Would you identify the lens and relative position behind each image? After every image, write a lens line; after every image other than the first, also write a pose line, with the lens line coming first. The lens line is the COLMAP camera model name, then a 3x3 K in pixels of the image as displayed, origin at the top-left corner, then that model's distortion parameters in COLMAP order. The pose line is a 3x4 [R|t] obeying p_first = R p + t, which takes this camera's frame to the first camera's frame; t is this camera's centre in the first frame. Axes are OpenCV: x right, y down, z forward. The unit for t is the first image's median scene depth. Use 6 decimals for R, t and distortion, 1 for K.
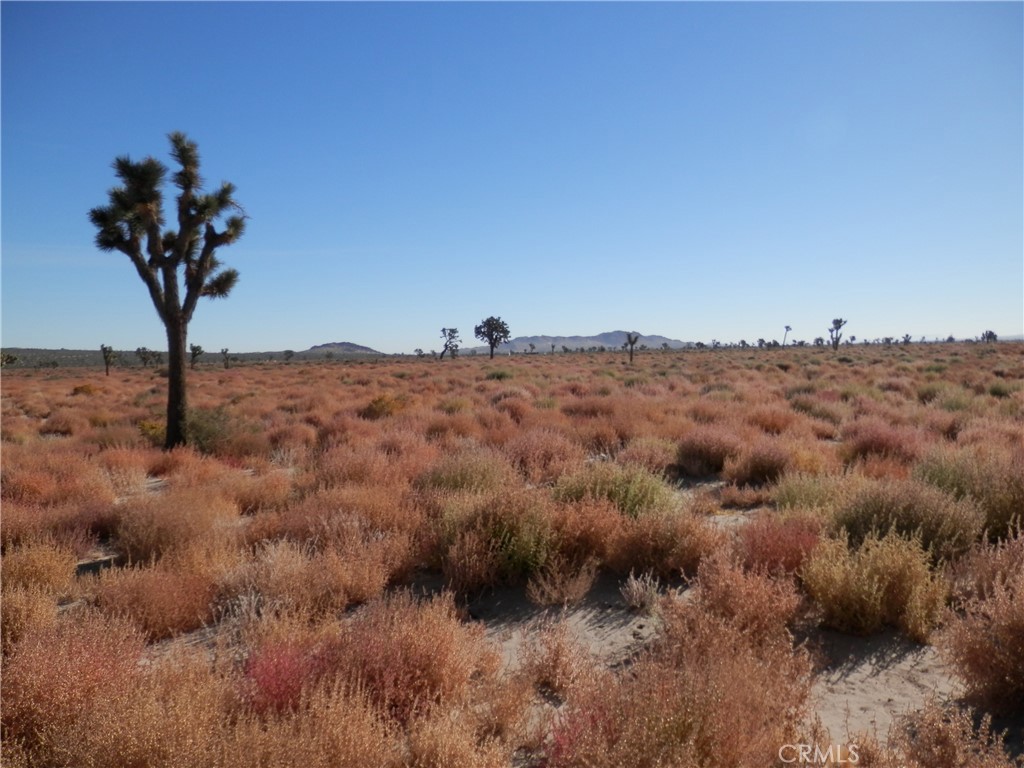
lens RADIAL K [[749.7, 0, 512.0], [0, 749.7, 384.0], [0, 0, 1]] dist [0.034039, 0.000552]
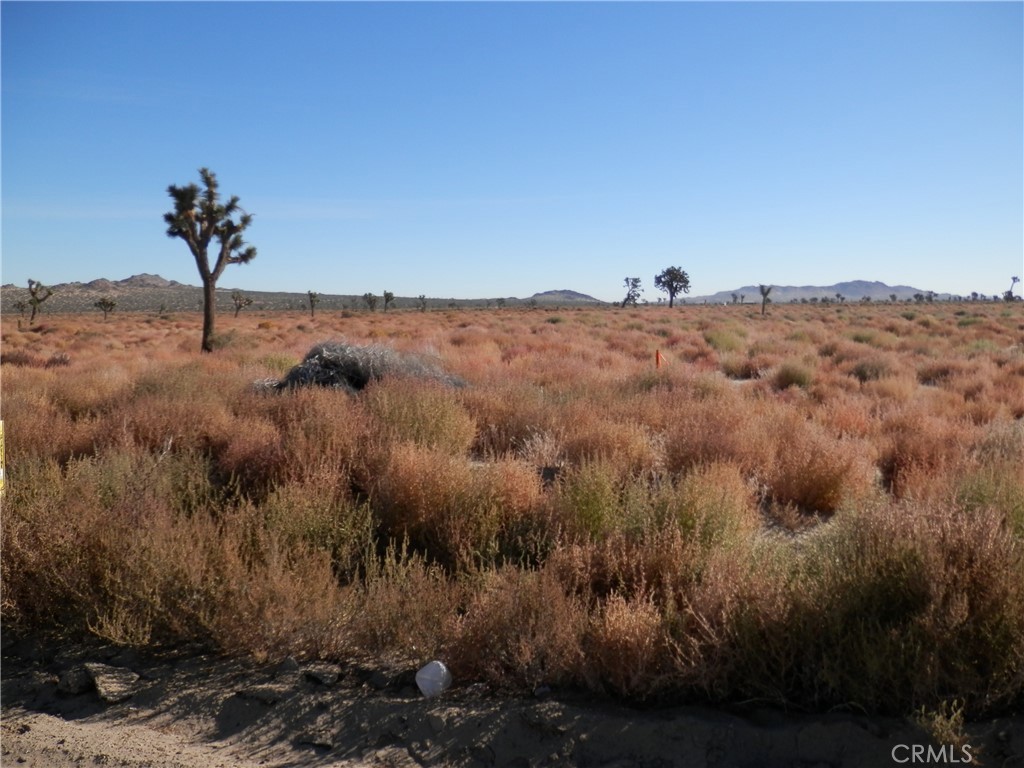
lens RADIAL K [[749.7, 0, 512.0], [0, 749.7, 384.0], [0, 0, 1]] dist [0.034039, 0.000552]
pose [[0.962702, 0.045220, -0.266759, 0.638044], [-0.027040, 0.997078, 0.071438, 0.013083], [0.269210, -0.061560, 0.961112, -0.440584]]
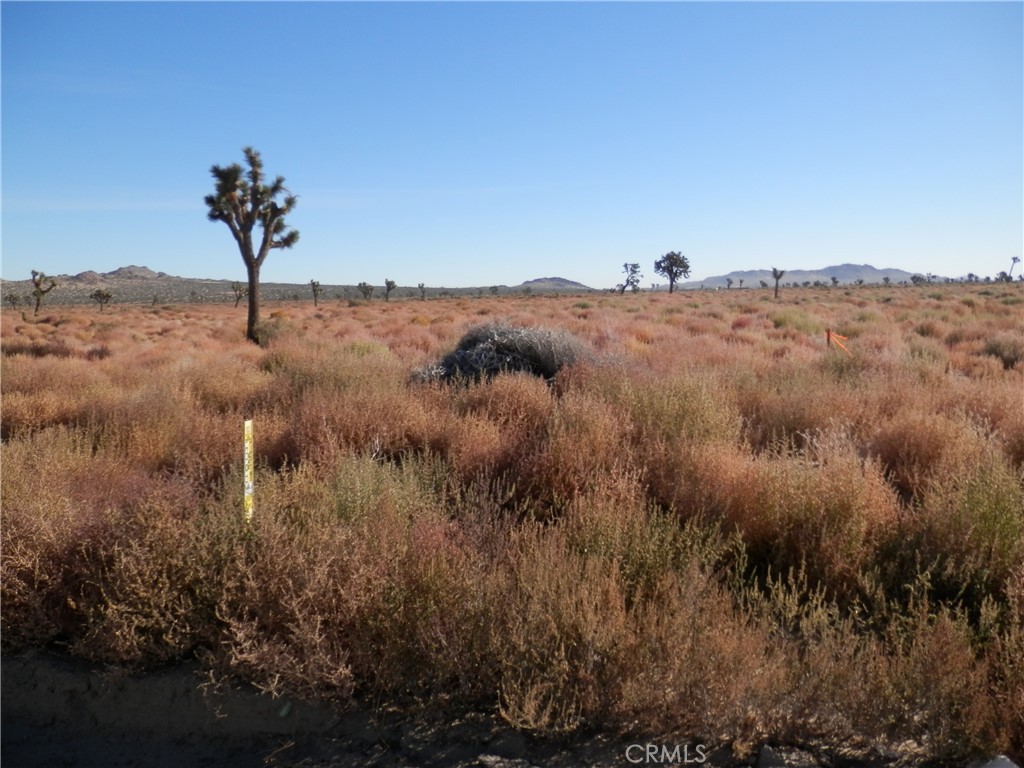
lens RADIAL K [[747.0, 0, 512.0], [0, 747.0, 384.0], [0, 0, 1]] dist [0.045277, 0.001208]
pose [[0.965224, 0.037199, -0.258764, 0.489125], [-0.014850, 0.996028, 0.087793, 0.022093], [0.261002, -0.080898, 0.961943, -0.406748]]
